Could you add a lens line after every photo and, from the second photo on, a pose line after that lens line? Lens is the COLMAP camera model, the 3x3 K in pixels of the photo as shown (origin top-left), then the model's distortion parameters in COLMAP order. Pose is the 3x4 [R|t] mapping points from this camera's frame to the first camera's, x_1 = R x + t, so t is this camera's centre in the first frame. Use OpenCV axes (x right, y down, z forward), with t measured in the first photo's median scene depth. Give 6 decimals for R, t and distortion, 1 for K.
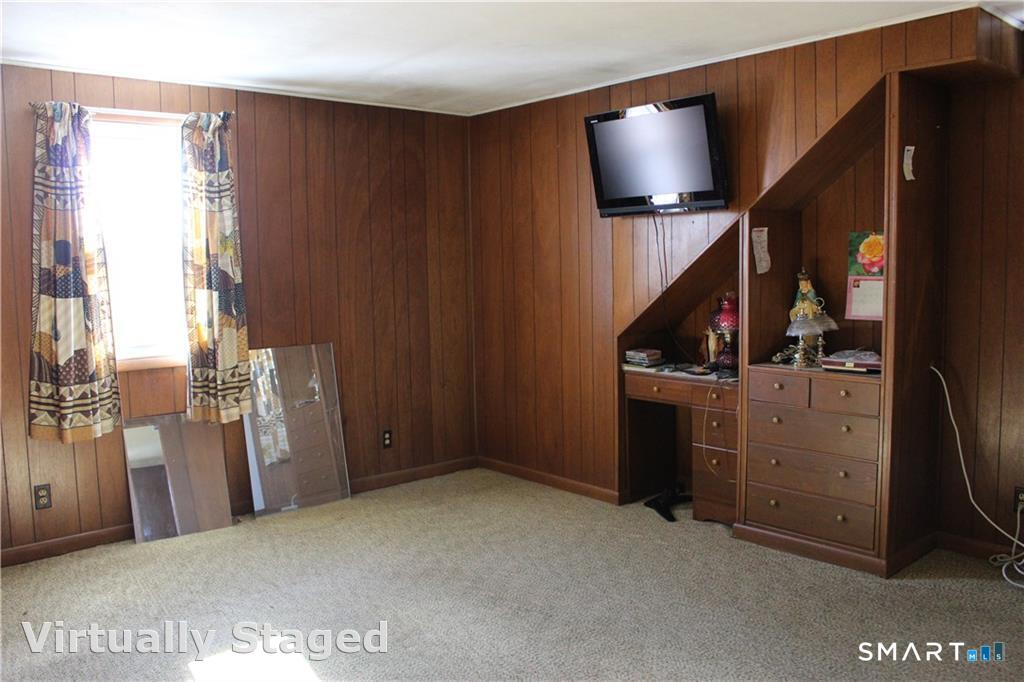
lens RADIAL K [[872.7, 0, 512.0], [0, 872.7, 341.0], [0, 0, 1]] dist [0.001447, 0.001206]
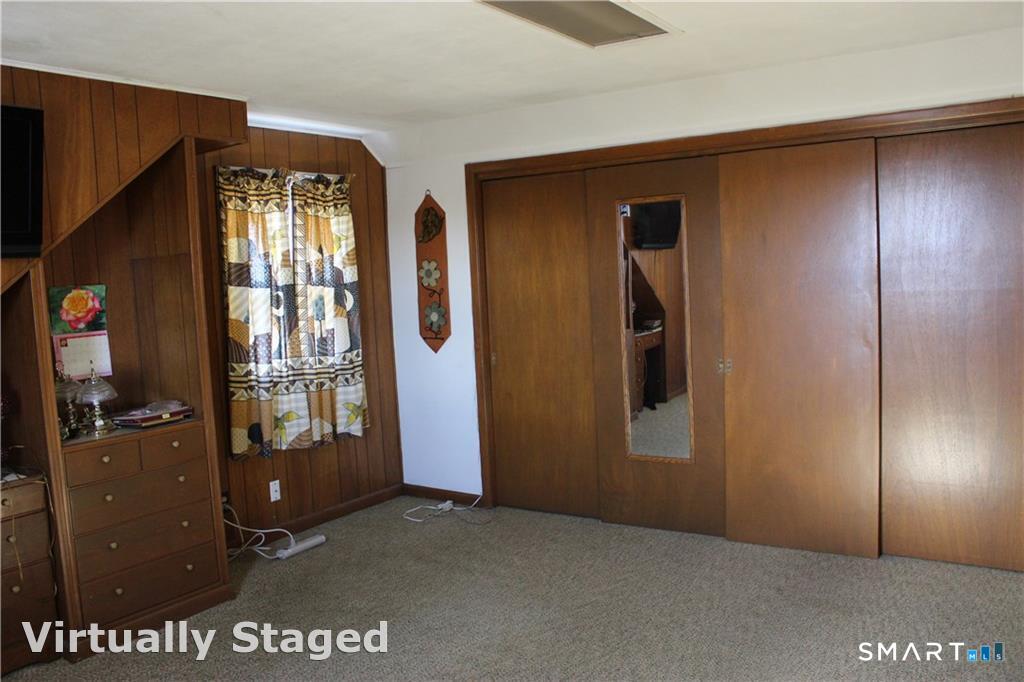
lens RADIAL K [[872.7, 0, 512.0], [0, 872.7, 341.0], [0, 0, 1]] dist [0.001447, 0.001206]
pose [[-0.241330, -0.056653, 0.968788, -0.667324], [0.151390, 0.983874, 0.095248, -0.091662], [-0.958562, 0.169651, -0.228861, 0.832404]]
